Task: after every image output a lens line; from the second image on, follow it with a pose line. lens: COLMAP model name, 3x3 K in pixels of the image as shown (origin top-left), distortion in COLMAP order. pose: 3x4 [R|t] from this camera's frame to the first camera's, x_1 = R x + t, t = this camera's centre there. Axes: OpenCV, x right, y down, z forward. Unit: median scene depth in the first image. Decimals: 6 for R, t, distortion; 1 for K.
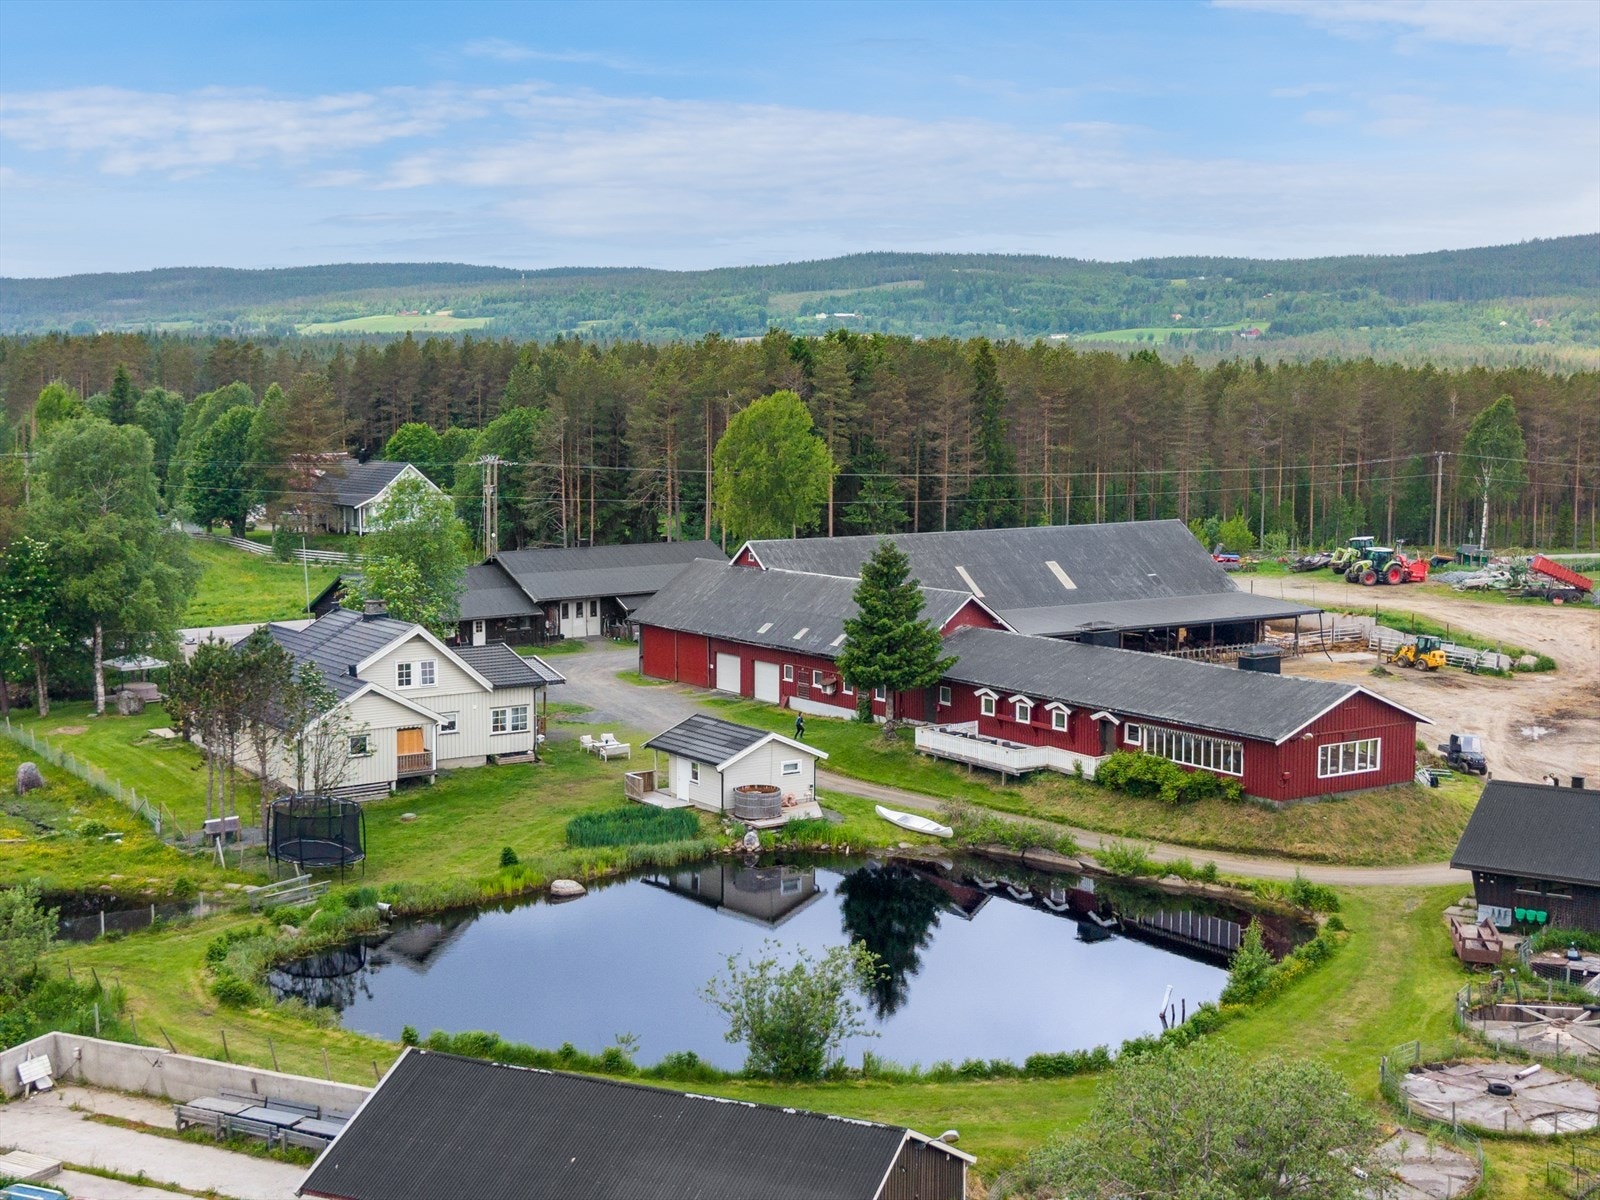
lens RADIAL K [[2119.2, 0, 801.6], [0, 2119.2, 598.7], [0, 0, 1]] dist [0.075645, 0.000000]
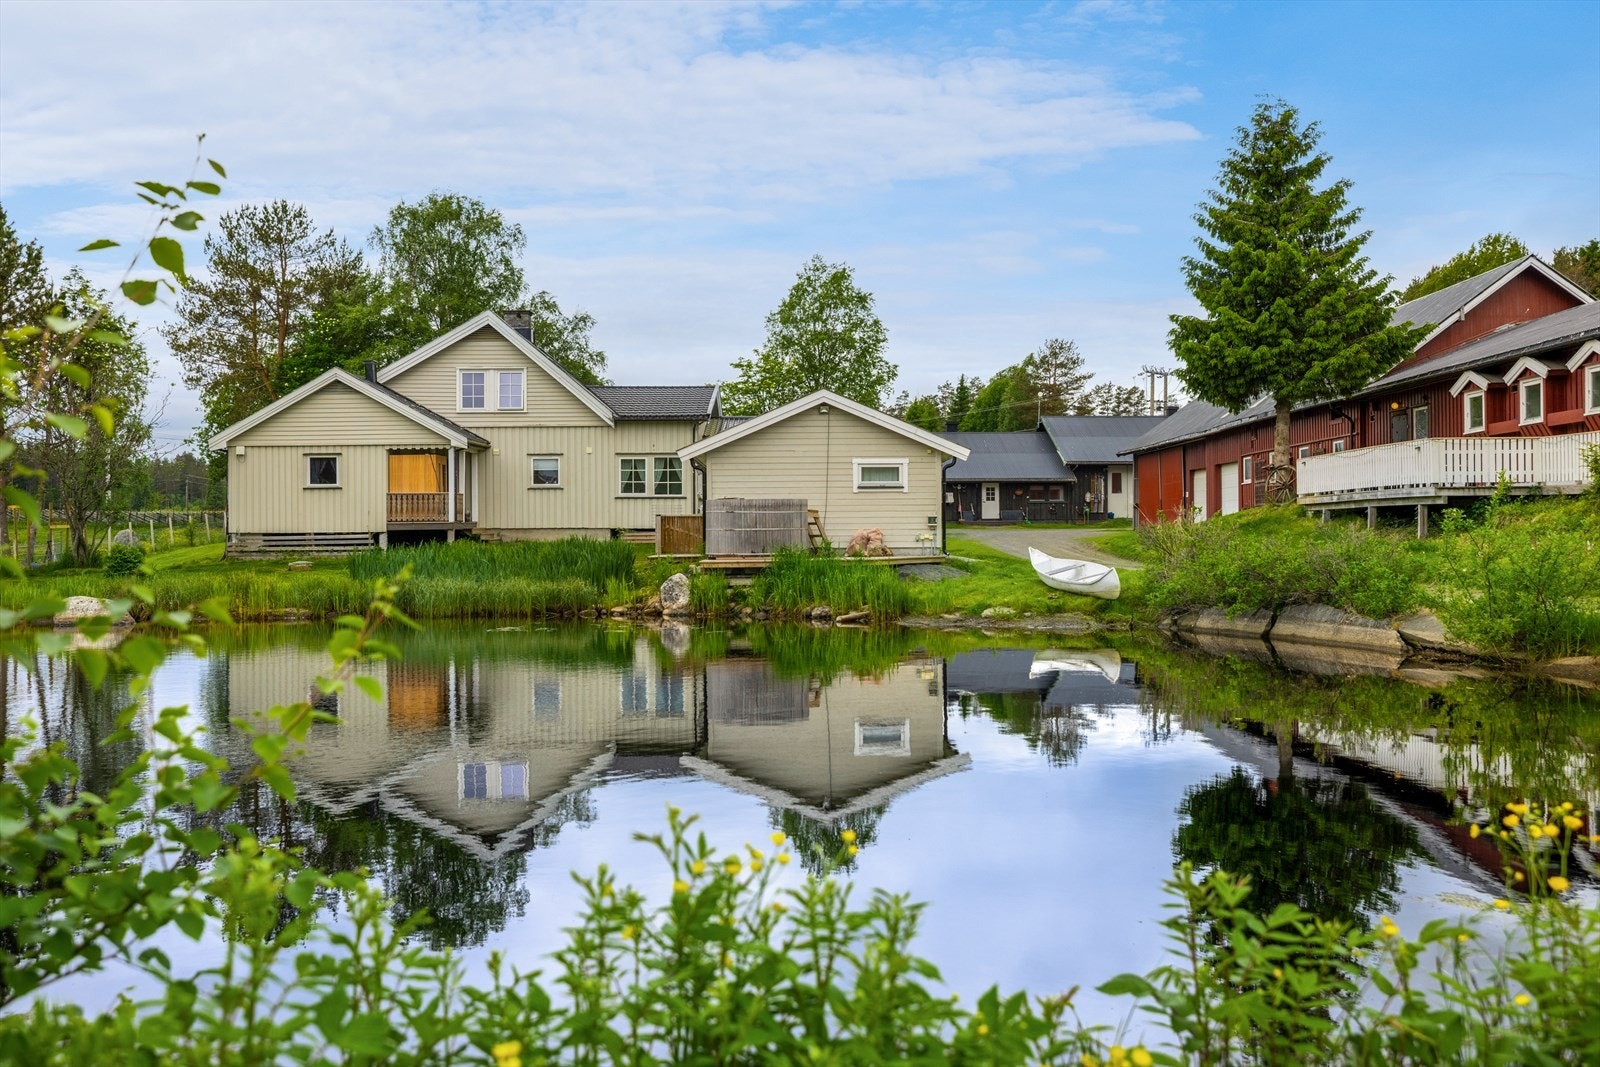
lens RADIAL K [[1517.2, 0, 799.8], [0, 1517.2, 538.6], [0, 0, 1]] dist [-0.001357, 0.000000]
pose [[0.813973, -0.010601, -0.580805, 0.159649], [-0.053943, 0.994134, -0.093744, 0.116244], [0.578392, 0.107635, 0.808627, 0.670968]]
